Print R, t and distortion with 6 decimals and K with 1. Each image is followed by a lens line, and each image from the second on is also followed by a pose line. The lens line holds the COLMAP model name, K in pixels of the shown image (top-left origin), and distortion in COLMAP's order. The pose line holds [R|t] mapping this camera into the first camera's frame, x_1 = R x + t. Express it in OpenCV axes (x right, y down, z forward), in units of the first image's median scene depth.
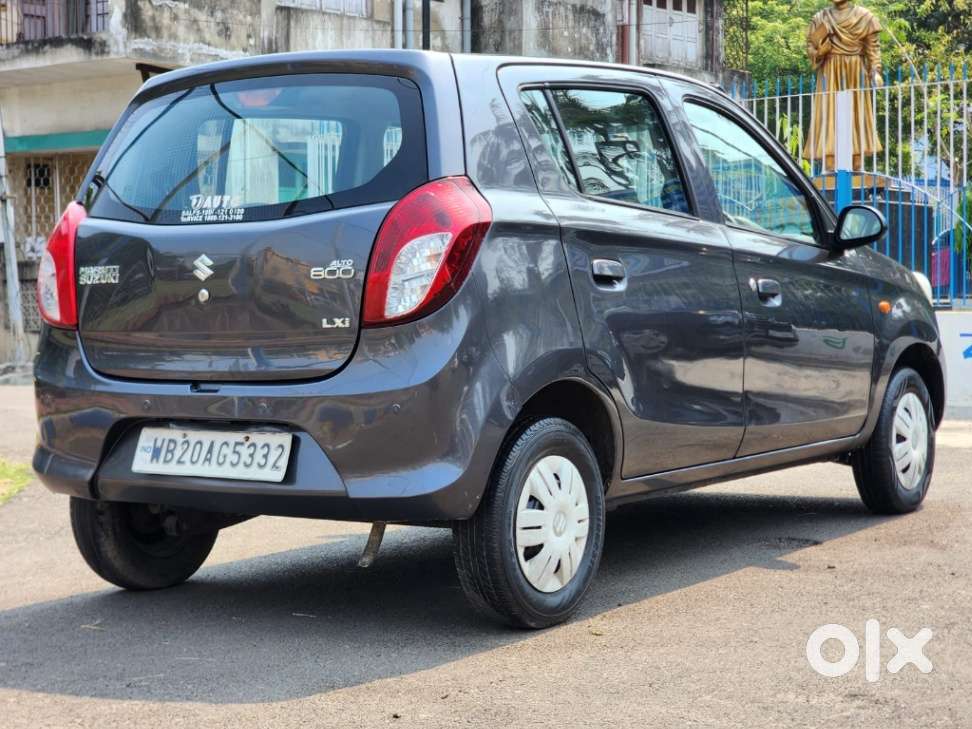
lens RADIAL K [[1809.7, 0, 483.3], [0, 1809.7, 364.1], [0, 0, 1]] dist [-0.036351, 0.000000]
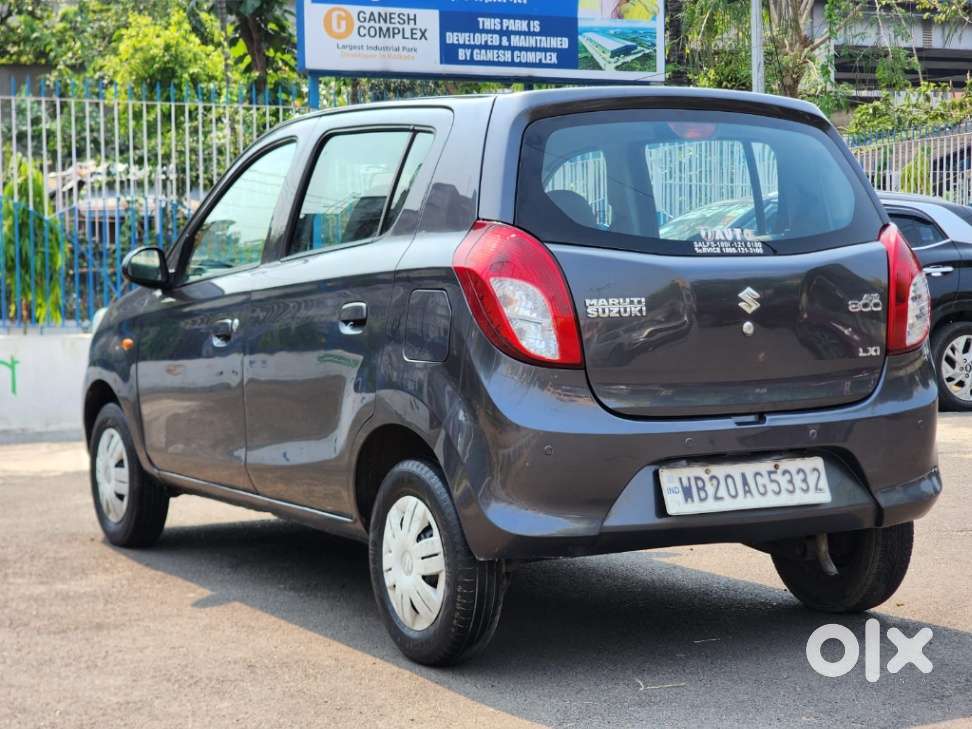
lens RADIAL K [[1809.7, 0, 483.9], [0, 1809.7, 365.2], [0, 0, 1]] dist [-0.036351, 0.000000]
pose [[0.454127, -0.027807, 0.890503, -1.113731], [0.039091, 0.999172, 0.011265, -0.034372], [-0.890079, 0.029695, 0.454838, 0.675102]]
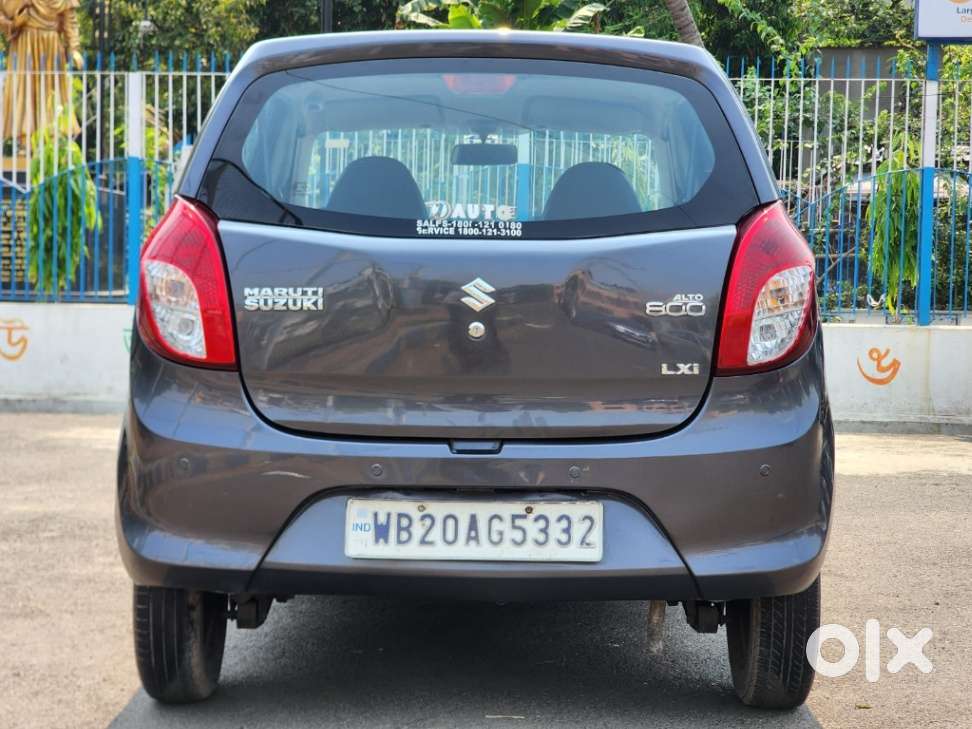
lens RADIAL K [[1809.7, 0, 528.8], [0, 1809.7, 408.6], [0, 0, 1]] dist [-0.036351, 0.000000]
pose [[0.826132, -0.014572, 0.563288, -0.579920], [-0.005887, 0.999388, 0.034487, -0.031361], [-0.563446, -0.031807, 0.825540, 0.335420]]
